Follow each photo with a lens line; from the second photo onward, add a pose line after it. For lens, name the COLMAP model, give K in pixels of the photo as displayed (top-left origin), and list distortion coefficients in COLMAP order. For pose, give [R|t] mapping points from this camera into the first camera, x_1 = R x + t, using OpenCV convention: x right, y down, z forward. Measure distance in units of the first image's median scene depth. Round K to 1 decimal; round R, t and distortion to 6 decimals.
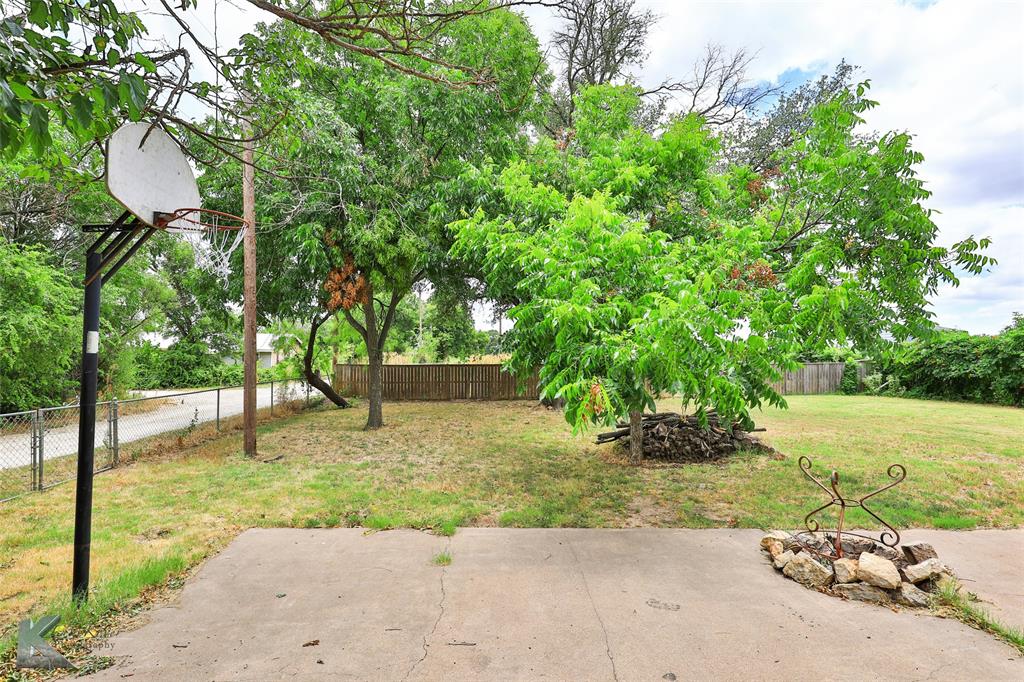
lens RADIAL K [[496.8, 0, 509.2], [0, 496.8, 347.2], [0, 0, 1]] dist [-0.010202, 0.003119]
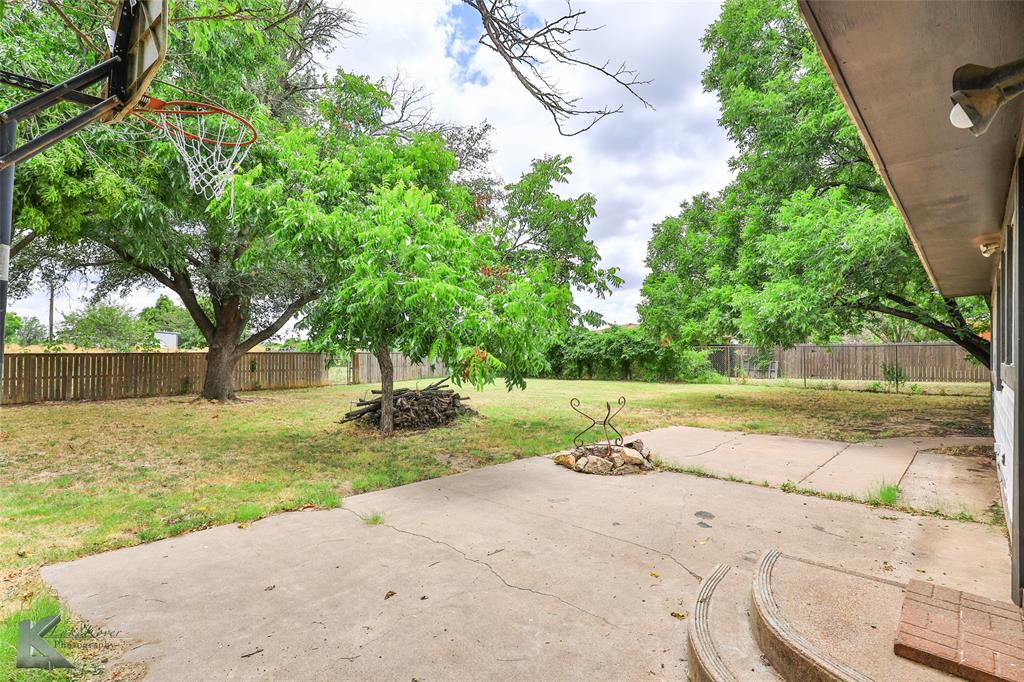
lens RADIAL K [[496.8, 0, 505.0], [0, 496.8, 340.7], [0, 0, 1]] dist [-0.010202, 0.003119]
pose [[0.702414, 0.015615, 0.711597, -0.524142], [-0.012575, 0.999876, -0.009528, 0.051485], [-0.711657, -0.002255, 0.702523, 0.072869]]
